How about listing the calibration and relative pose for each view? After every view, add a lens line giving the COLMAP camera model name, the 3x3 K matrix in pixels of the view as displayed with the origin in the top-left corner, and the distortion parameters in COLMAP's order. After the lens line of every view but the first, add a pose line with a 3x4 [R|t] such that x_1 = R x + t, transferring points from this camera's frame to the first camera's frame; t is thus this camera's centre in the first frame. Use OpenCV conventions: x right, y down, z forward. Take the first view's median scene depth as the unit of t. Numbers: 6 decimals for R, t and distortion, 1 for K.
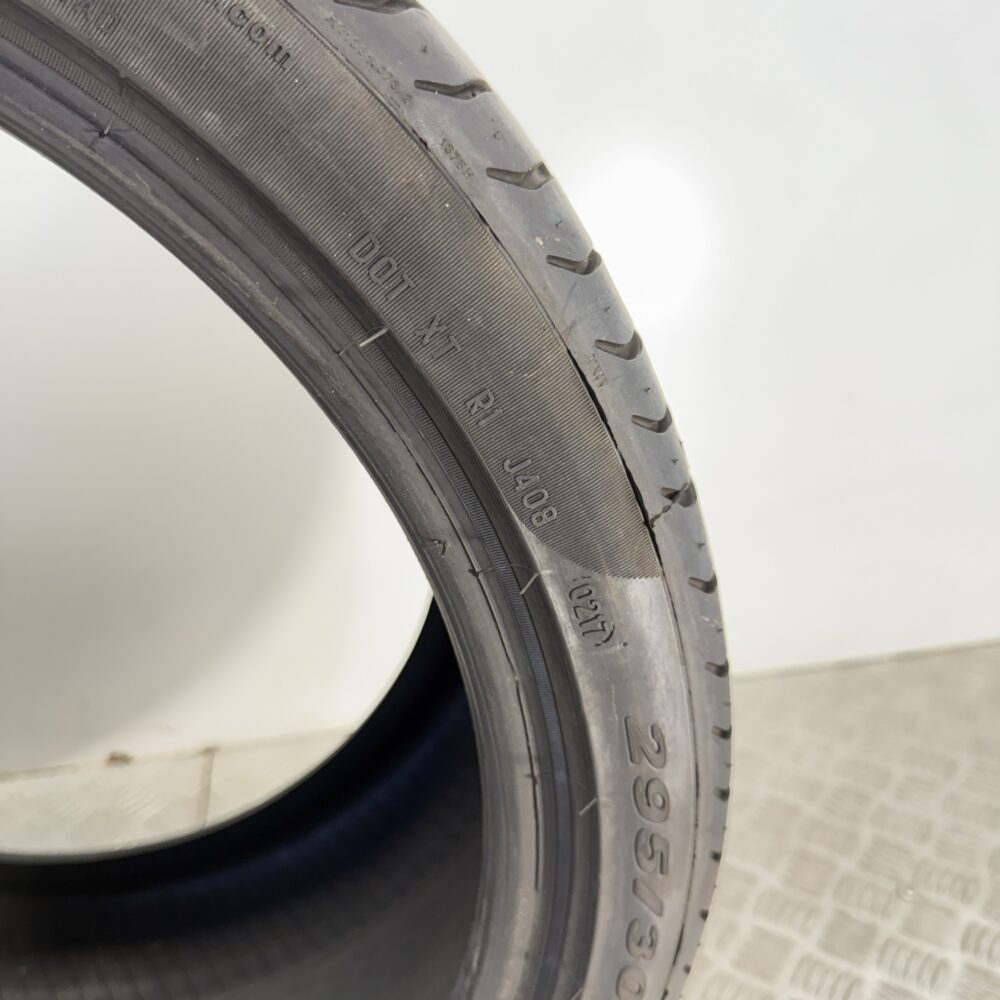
lens RADIAL K [[894.9, 0, 500.0], [0, 894.9, 500.0], [0, 0, 1]] dist [0.088709, -0.191786]
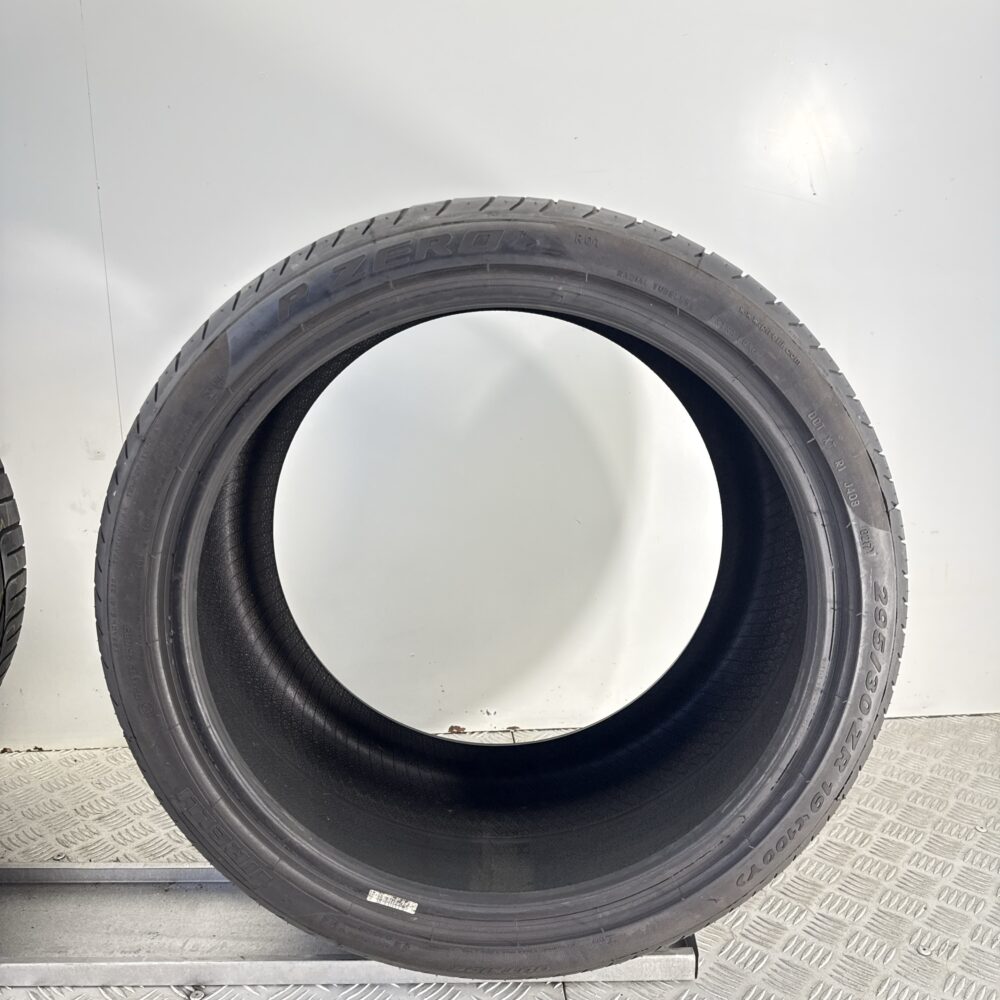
lens RADIAL K [[905.3, 0, 500.0], [0, 905.3, 500.0], [0, 0, 1]] dist [0.000666, 0.006157]
pose [[0.994333, 0.080843, -0.069040, -0.883966], [-0.092706, 0.977224, -0.190890, 0.665004], [0.052035, 0.196208, 0.979181, -1.958648]]
